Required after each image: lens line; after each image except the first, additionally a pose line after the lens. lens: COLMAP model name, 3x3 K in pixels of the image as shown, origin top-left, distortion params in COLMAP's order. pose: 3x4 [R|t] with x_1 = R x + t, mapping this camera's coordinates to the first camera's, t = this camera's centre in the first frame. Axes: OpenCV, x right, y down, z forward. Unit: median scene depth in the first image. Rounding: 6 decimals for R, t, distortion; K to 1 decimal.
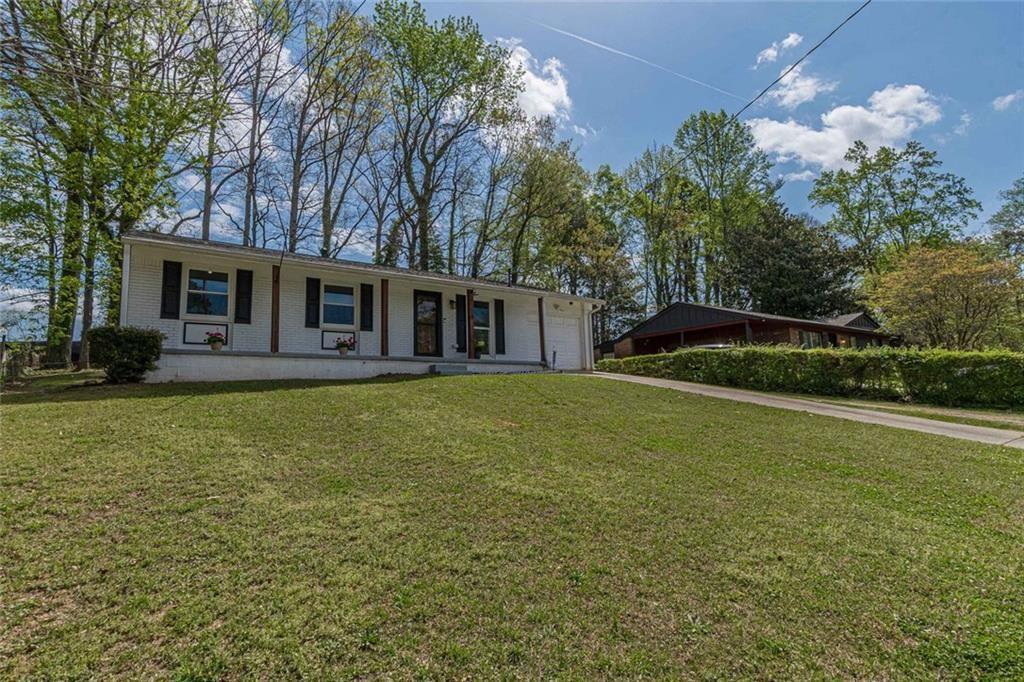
lens RADIAL K [[448.8, 0, 511.4], [0, 448.8, 336.6], [0, 0, 1]] dist [-0.001723, -0.001544]
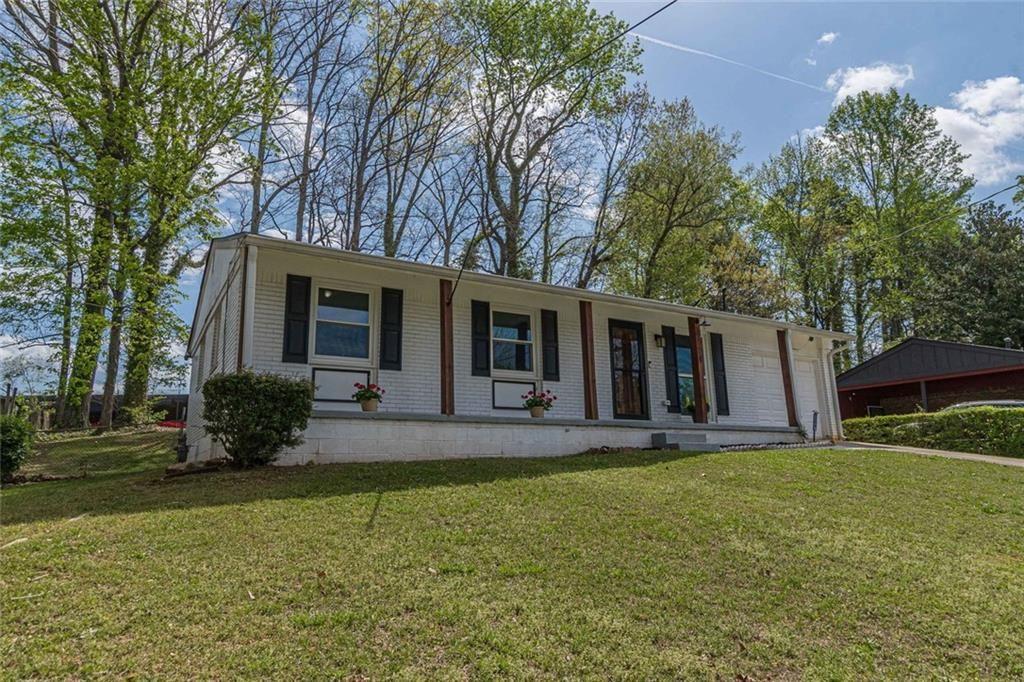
lens RADIAL K [[545.8, 0, 512.4], [0, 545.8, 346.5], [0, 0, 1]] dist [-0.003492, -0.002840]
pose [[0.996731, -0.008456, -0.080347, -0.199171], [0.002294, 0.997068, -0.076484, -0.000907], [0.080758, 0.076050, 0.993828, 0.124457]]
